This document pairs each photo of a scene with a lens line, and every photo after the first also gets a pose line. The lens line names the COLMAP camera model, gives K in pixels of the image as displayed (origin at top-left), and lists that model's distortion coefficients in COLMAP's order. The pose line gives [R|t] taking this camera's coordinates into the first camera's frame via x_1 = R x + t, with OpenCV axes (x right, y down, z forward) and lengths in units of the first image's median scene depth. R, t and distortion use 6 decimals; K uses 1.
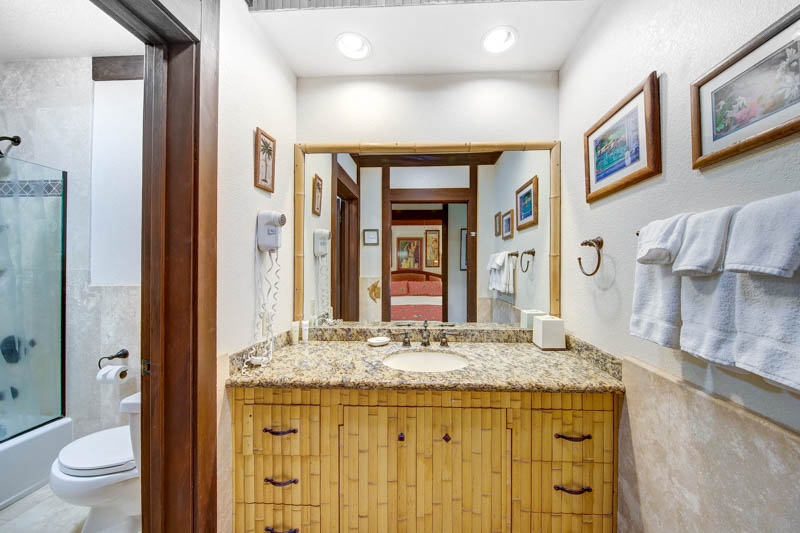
lens RADIAL K [[279.6, 0, 423.5], [0, 279.6, 264.3], [0, 0, 1]] dist [0.000412, -0.002507]
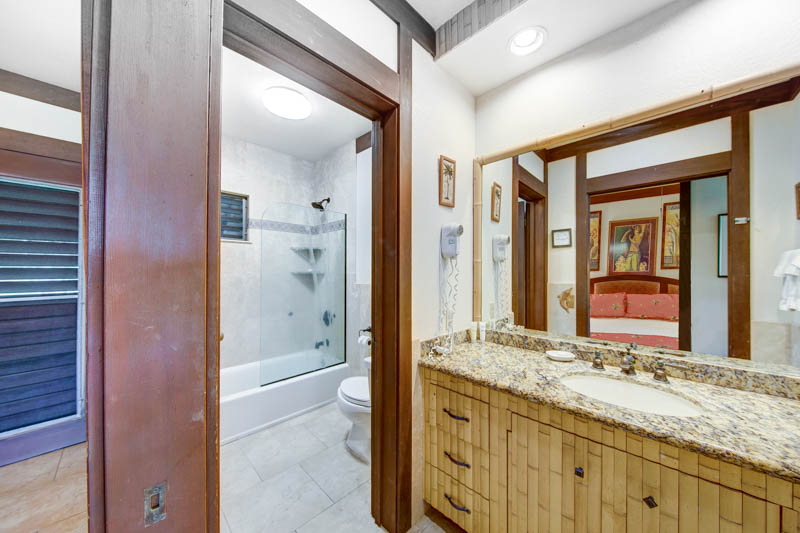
lens RADIAL K [[279.6, 0, 401.2], [0, 279.6, 268.1], [0, 0, 1]] dist [0.000412, -0.002507]
pose [[0.733943, -0.008307, -0.679160, 0.078124], [0.005638, 0.999965, -0.006138, 0.000518], [0.679188, 0.000676, 0.733964, 0.006637]]
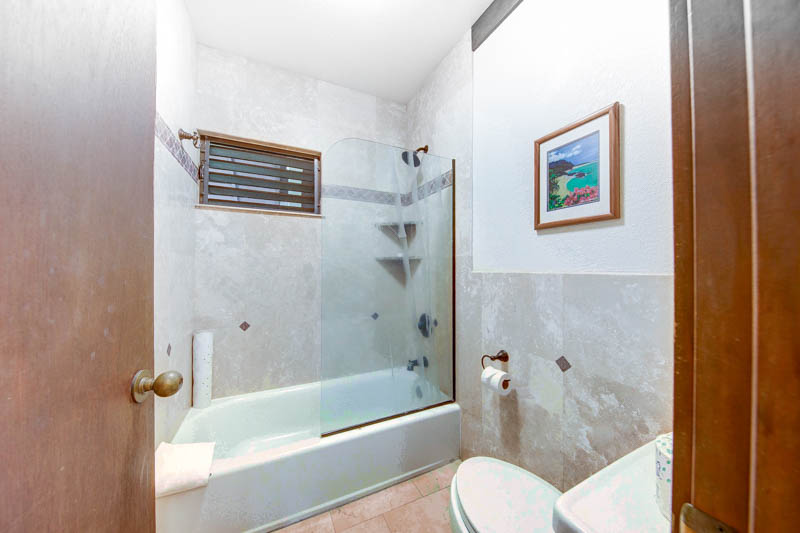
lens RADIAL K [[279.6, 0, 394.1], [0, 279.6, 270.1], [0, 0, 1]] dist [0.000412, -0.002507]
pose [[0.453247, 0.001482, -0.891384, -0.496375], [0.006947, 0.999962, 0.005195, 0.065693], [0.891358, -0.008547, 0.453220, 0.350812]]
